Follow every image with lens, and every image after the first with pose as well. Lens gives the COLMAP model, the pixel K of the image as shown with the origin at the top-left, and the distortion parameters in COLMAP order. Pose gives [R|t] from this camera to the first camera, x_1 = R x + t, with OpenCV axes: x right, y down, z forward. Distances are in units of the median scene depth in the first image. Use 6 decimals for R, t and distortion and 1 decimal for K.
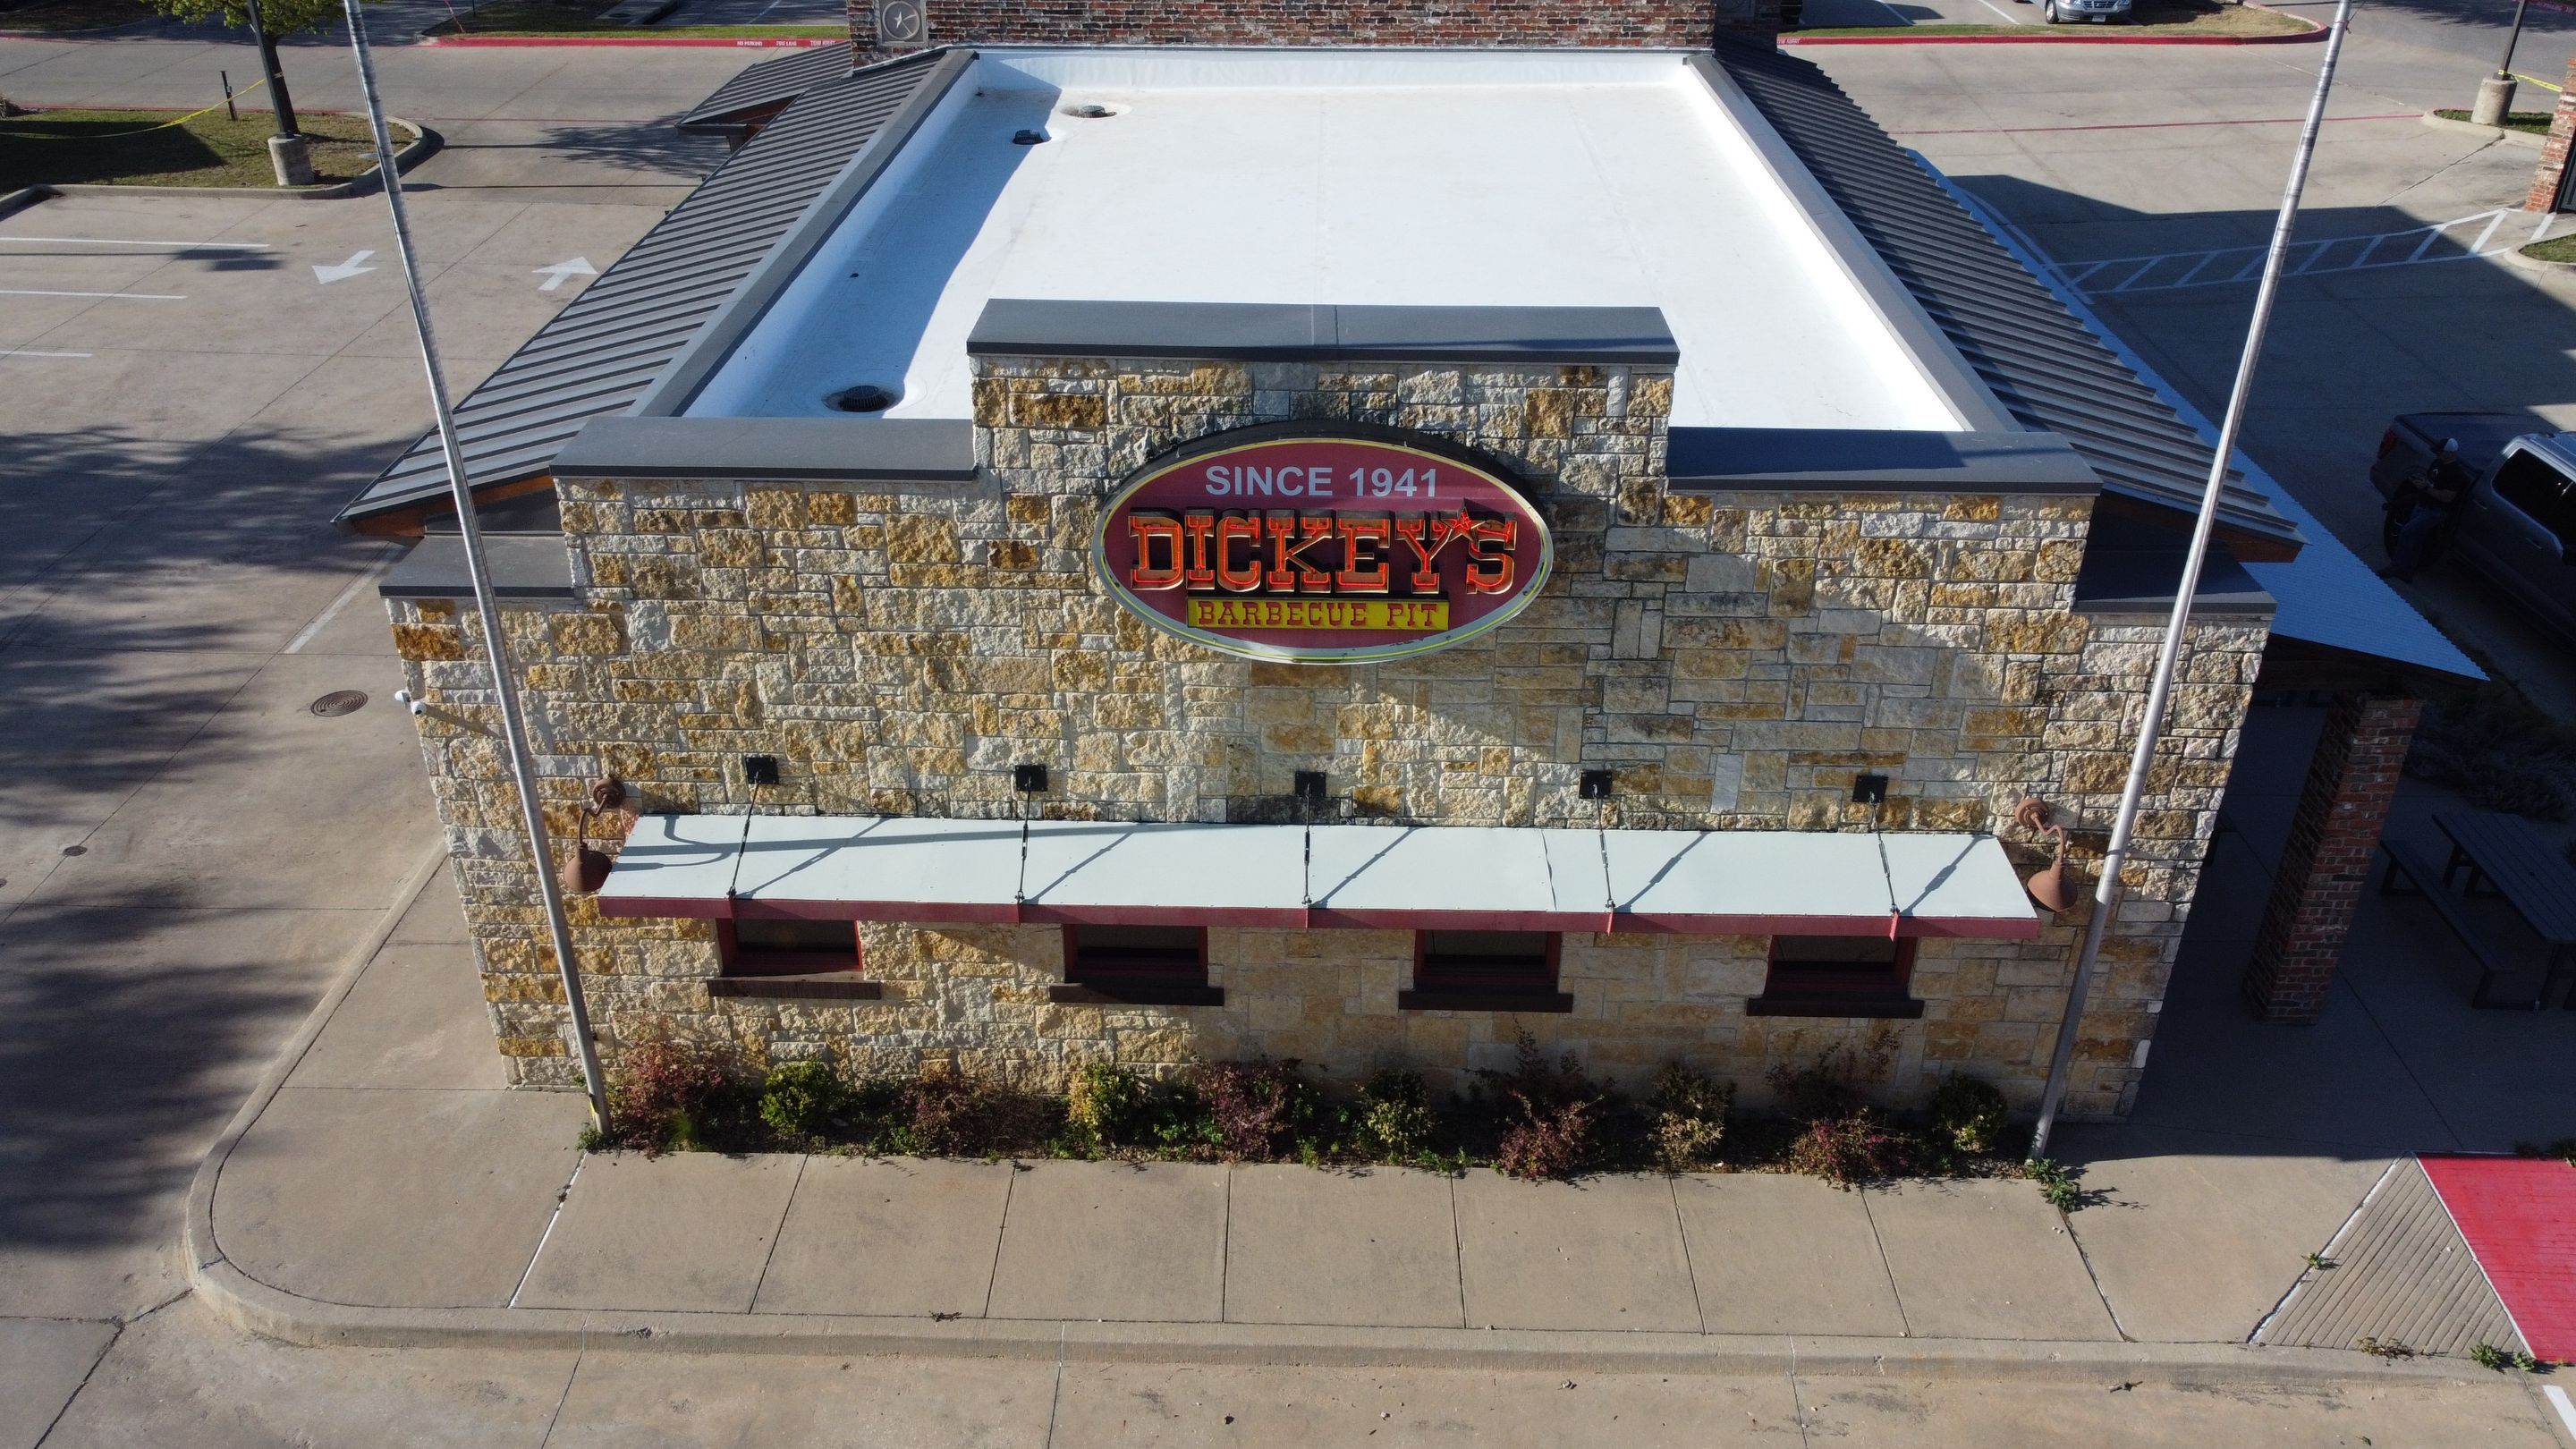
lens RADIAL K [[1950.8, 0, 1287.2], [0, 1950.8, 721.7], [0, 0, 1]] dist [0.003158, -0.006198]
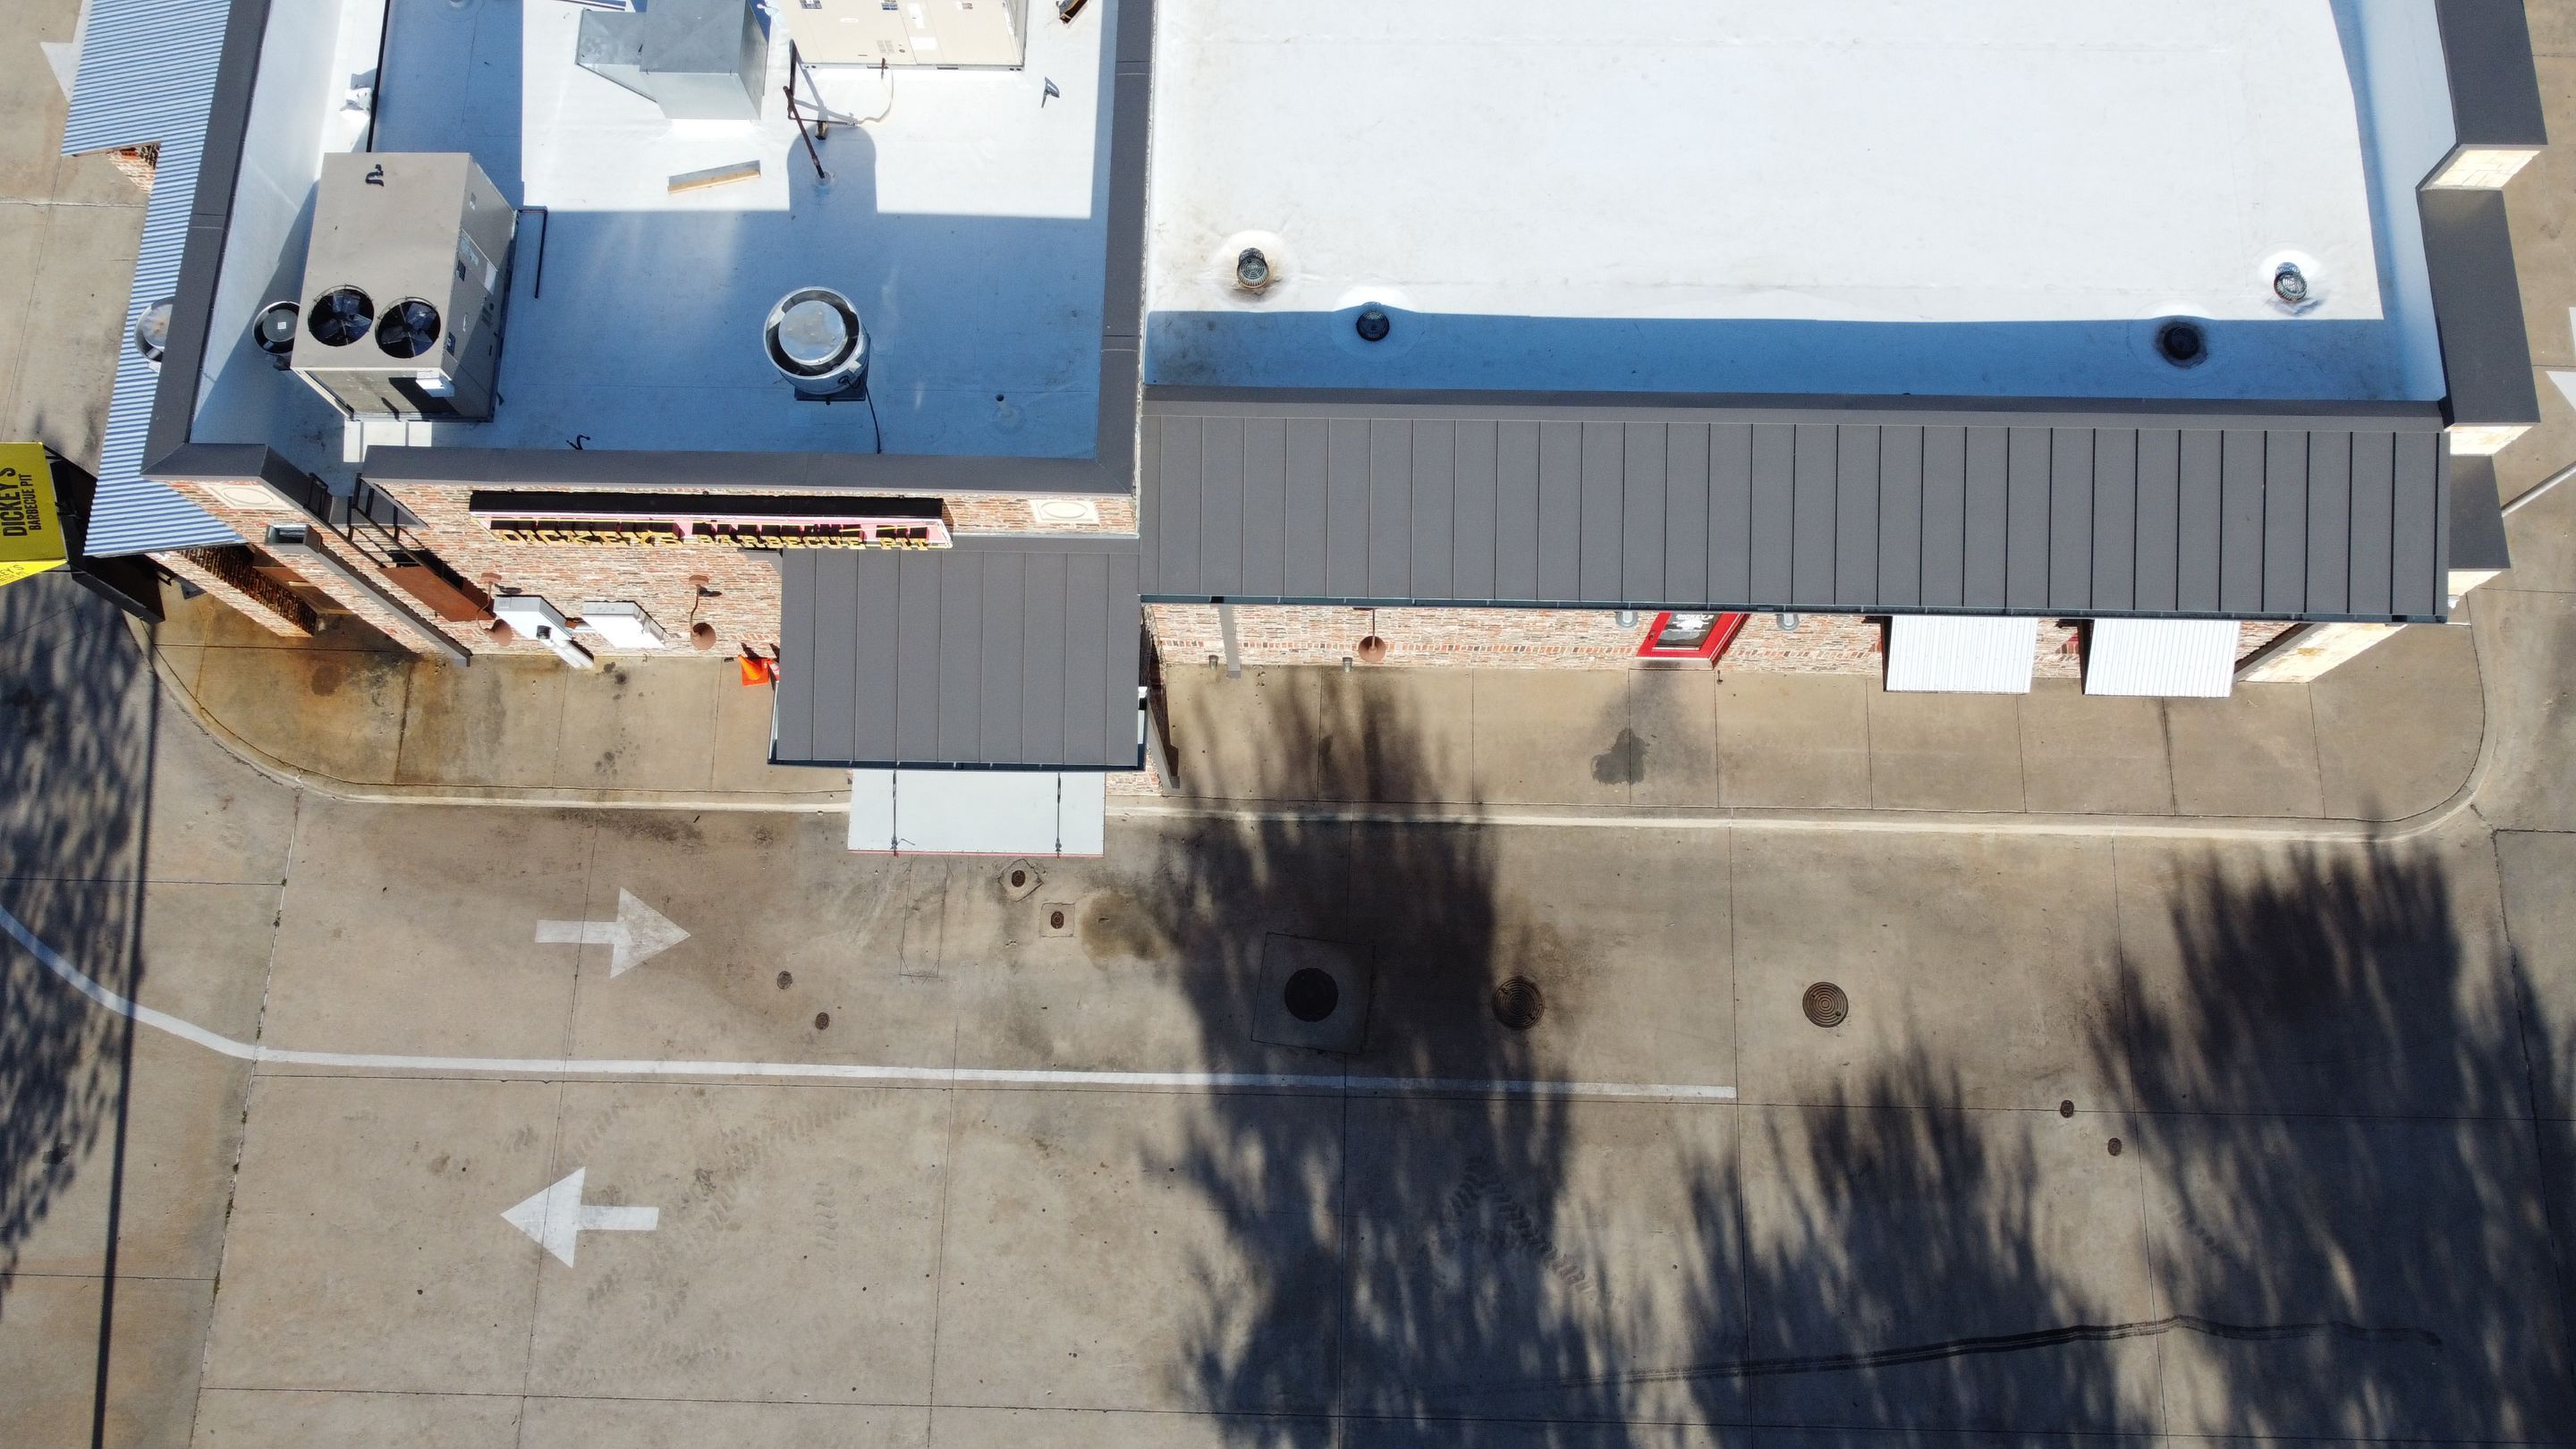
lens RADIAL K [[1950.8, 0, 1277.3], [0, 1950.8, 708.6], [0, 0, 1]] dist [0.003158, -0.006198]
pose [[-0.003279, -0.963927, 0.266146, -0.955973], [0.507844, 0.227667, 0.830820, -1.809354], [-0.861443, 0.137885, 0.488778, 1.056099]]
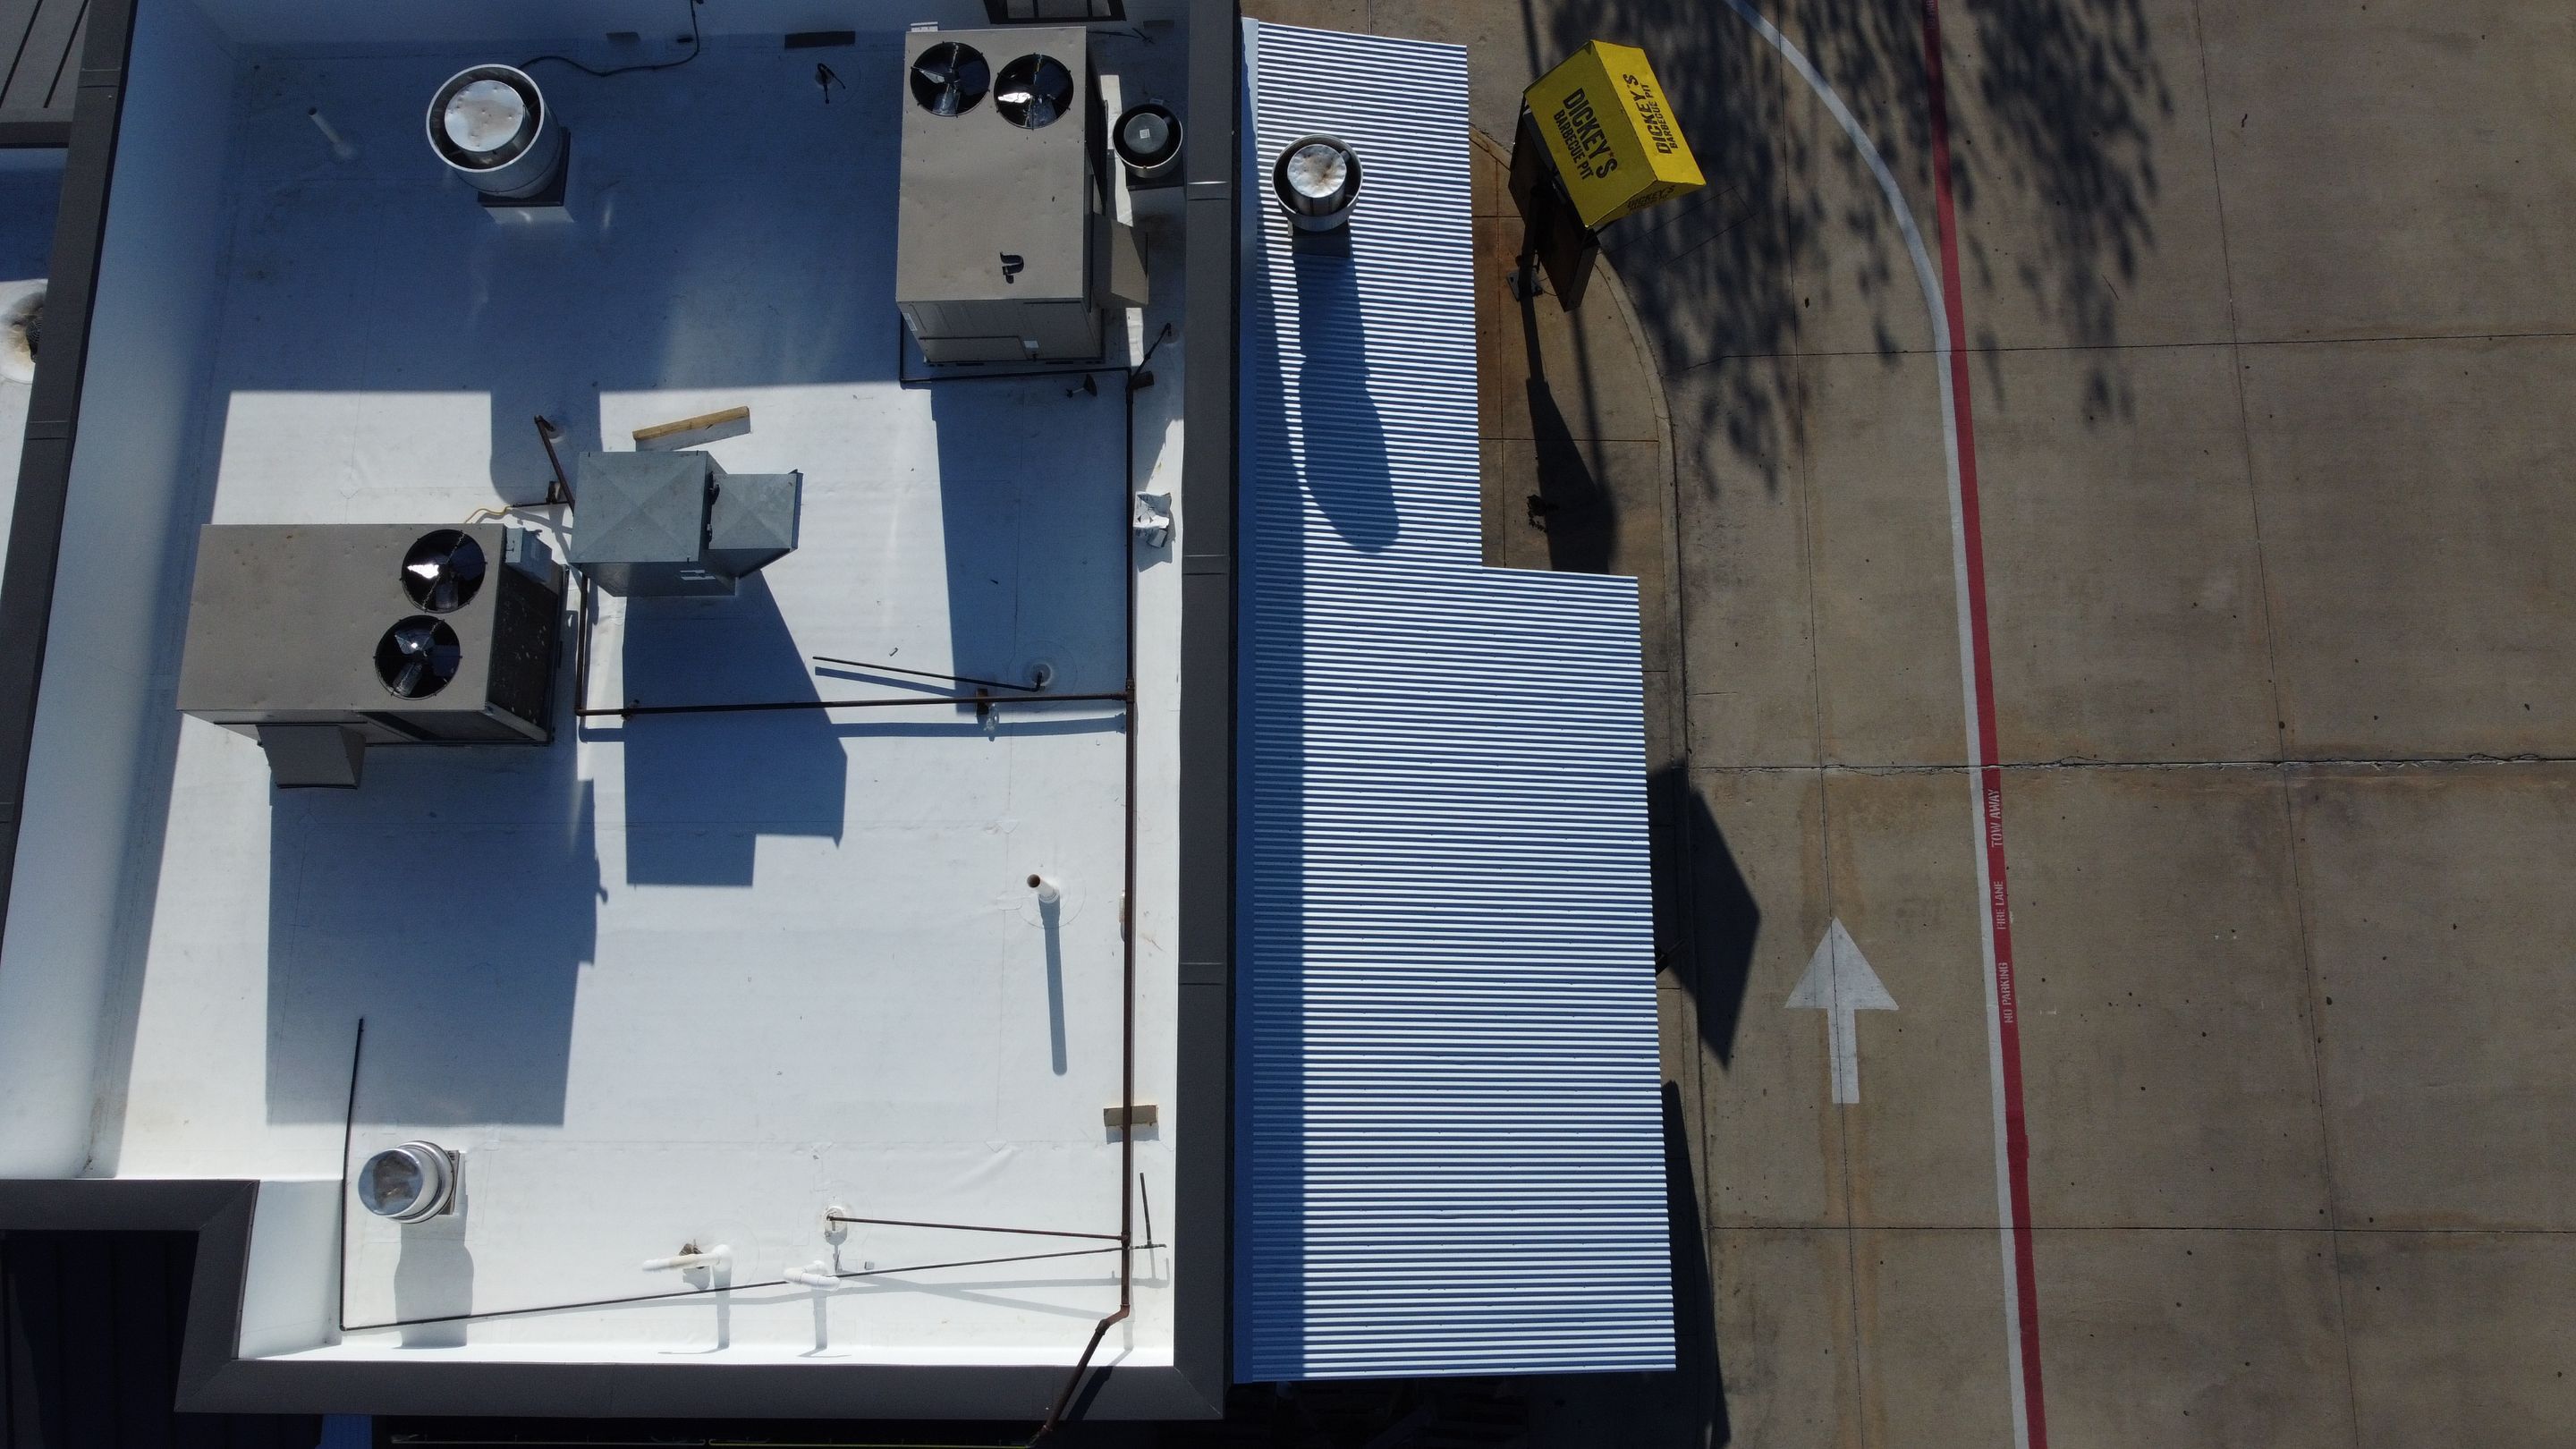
lens RADIAL K [[1950.8, 0, 1281.9], [0, 1950.8, 719.4], [0, 0, 1]] dist [0.003158, -0.006198]
pose [[0.021696, 0.974839, -0.221852, 0.389505], [-0.461717, 0.206592, 0.862634, -2.045732], [0.886762, 0.083718, 0.454582, 1.975384]]
